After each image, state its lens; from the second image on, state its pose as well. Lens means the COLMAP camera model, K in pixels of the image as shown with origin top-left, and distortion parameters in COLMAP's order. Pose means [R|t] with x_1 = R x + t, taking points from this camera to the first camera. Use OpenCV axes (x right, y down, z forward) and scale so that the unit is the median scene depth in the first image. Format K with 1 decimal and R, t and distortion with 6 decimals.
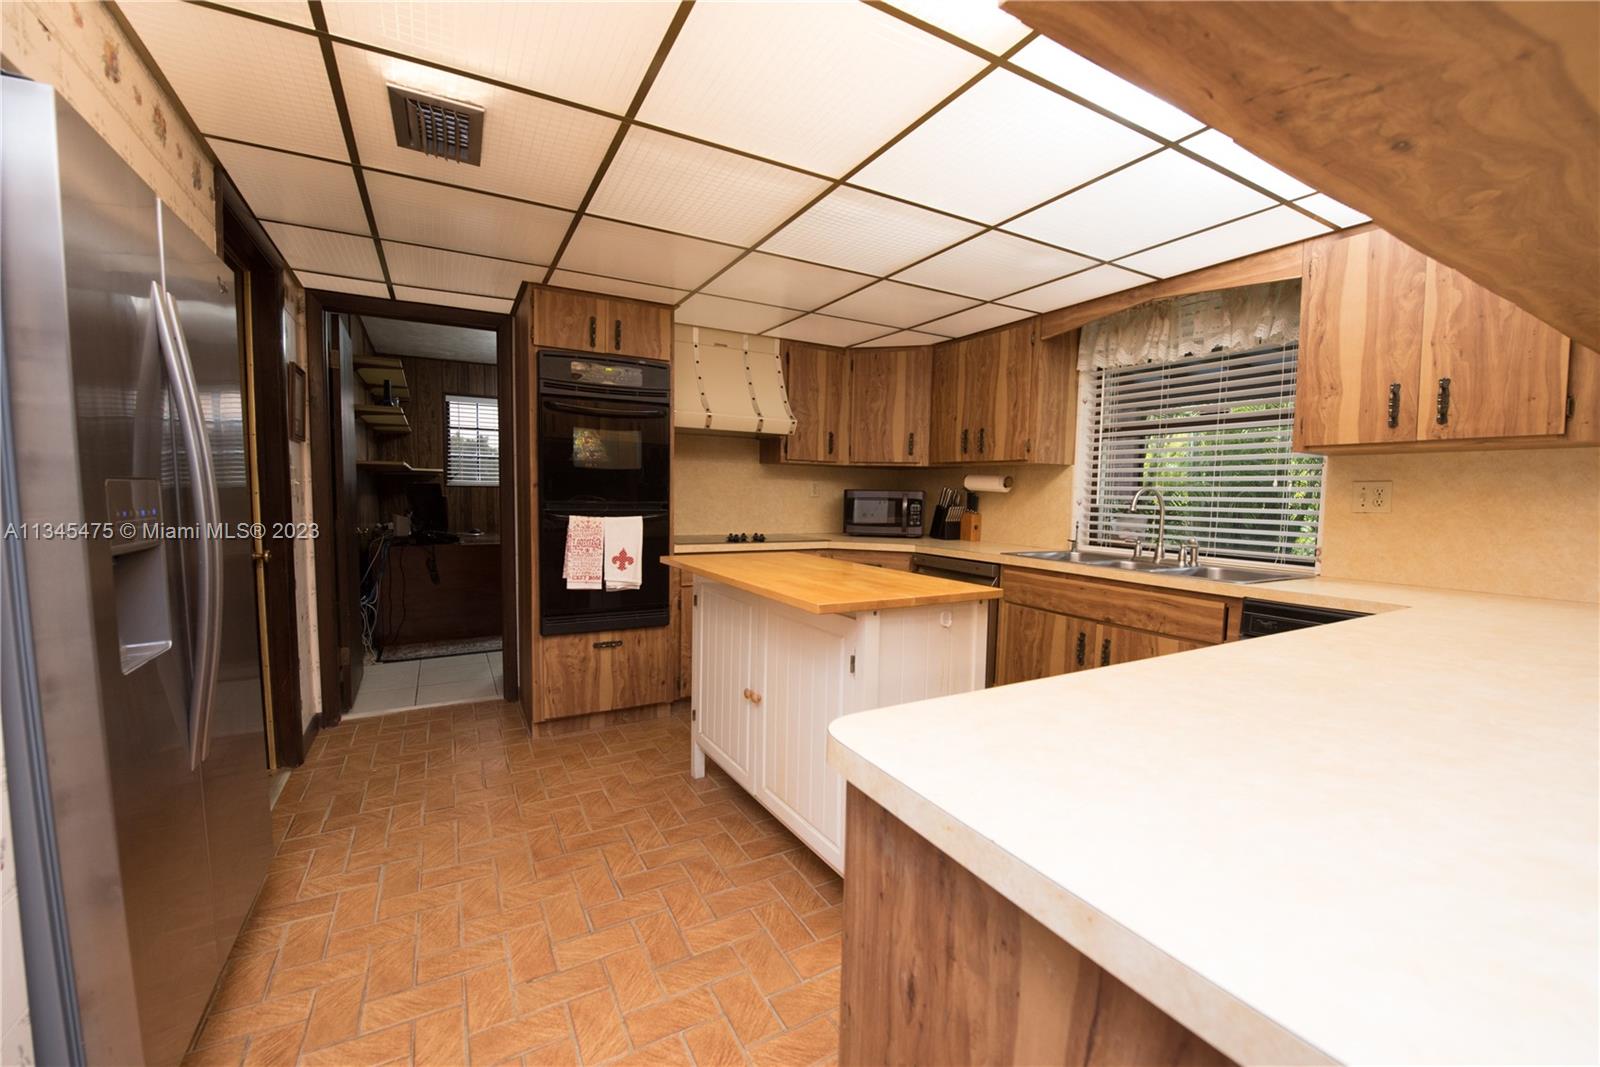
lens RADIAL K [[641.7, 0, 801.0], [0, 641.7, 524.6], [0, 0, 1]] dist [-0.015612, 0.000040]
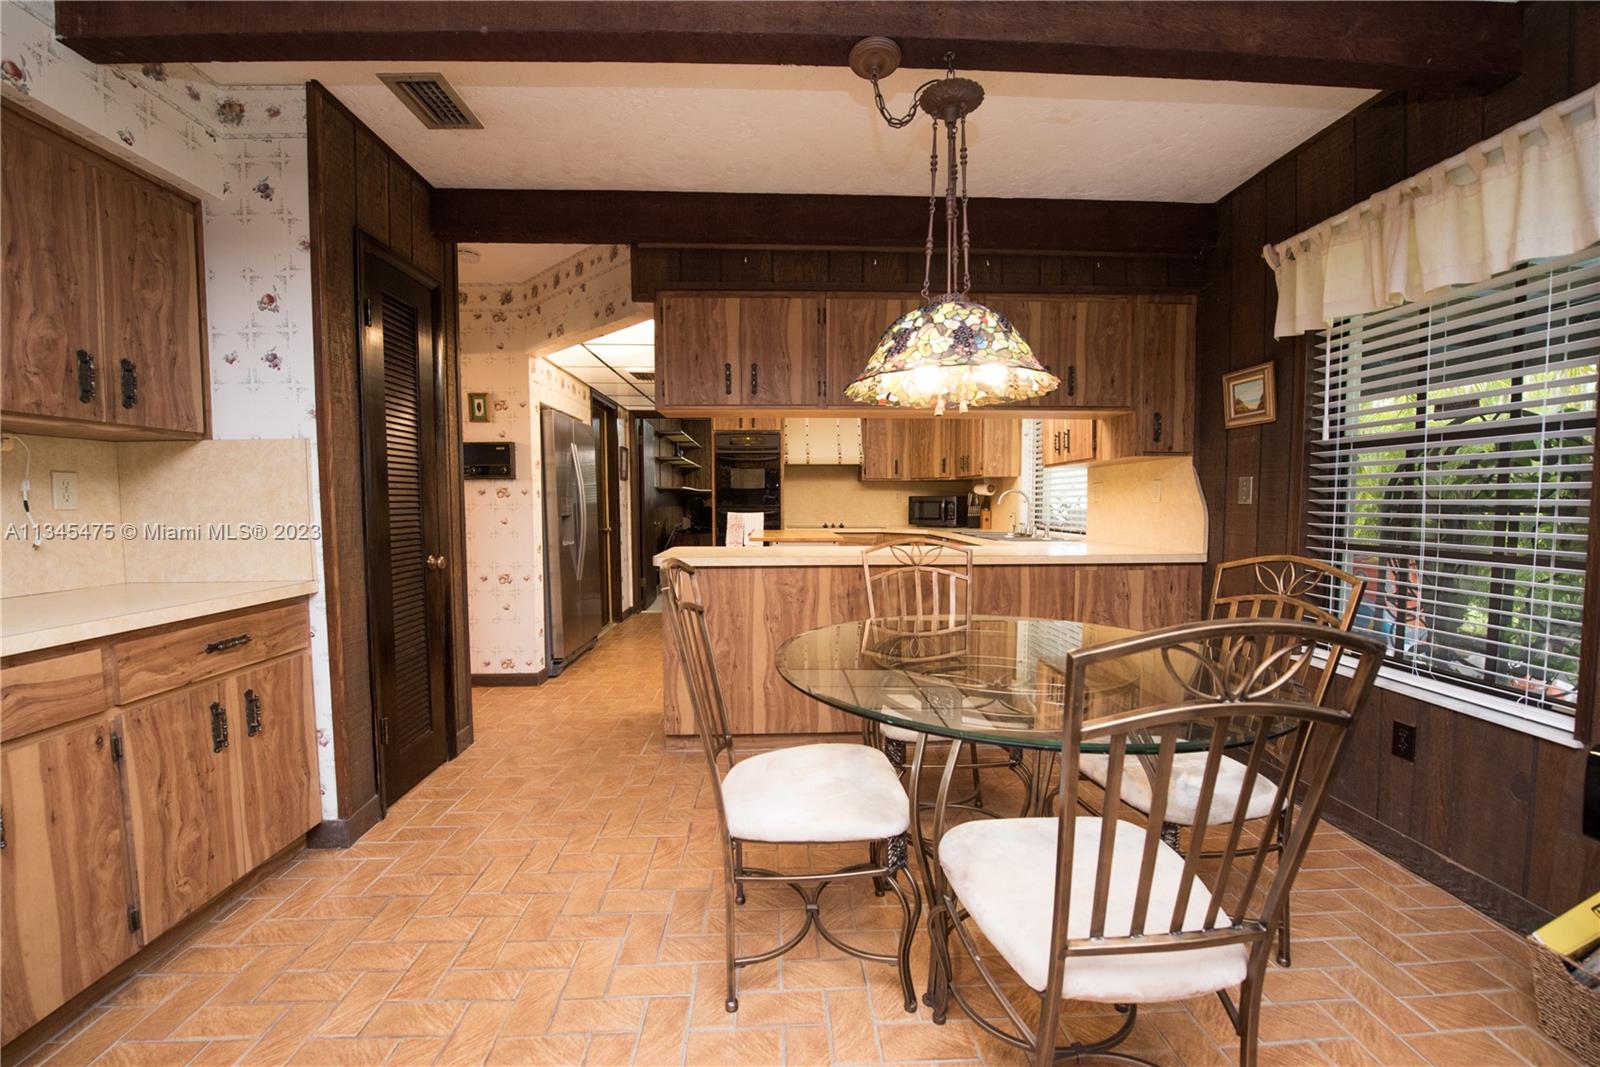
lens RADIAL K [[641.7, 0, 801.0], [0, 641.7, 524.6], [0, 0, 1]] dist [-0.015612, 0.000040]
pose [[0.894274, -0.004386, -0.447498, 0.562908], [-0.004483, 0.999814, -0.018760, 0.046590], [0.447497, 0.018783, 0.894088, -0.529123]]
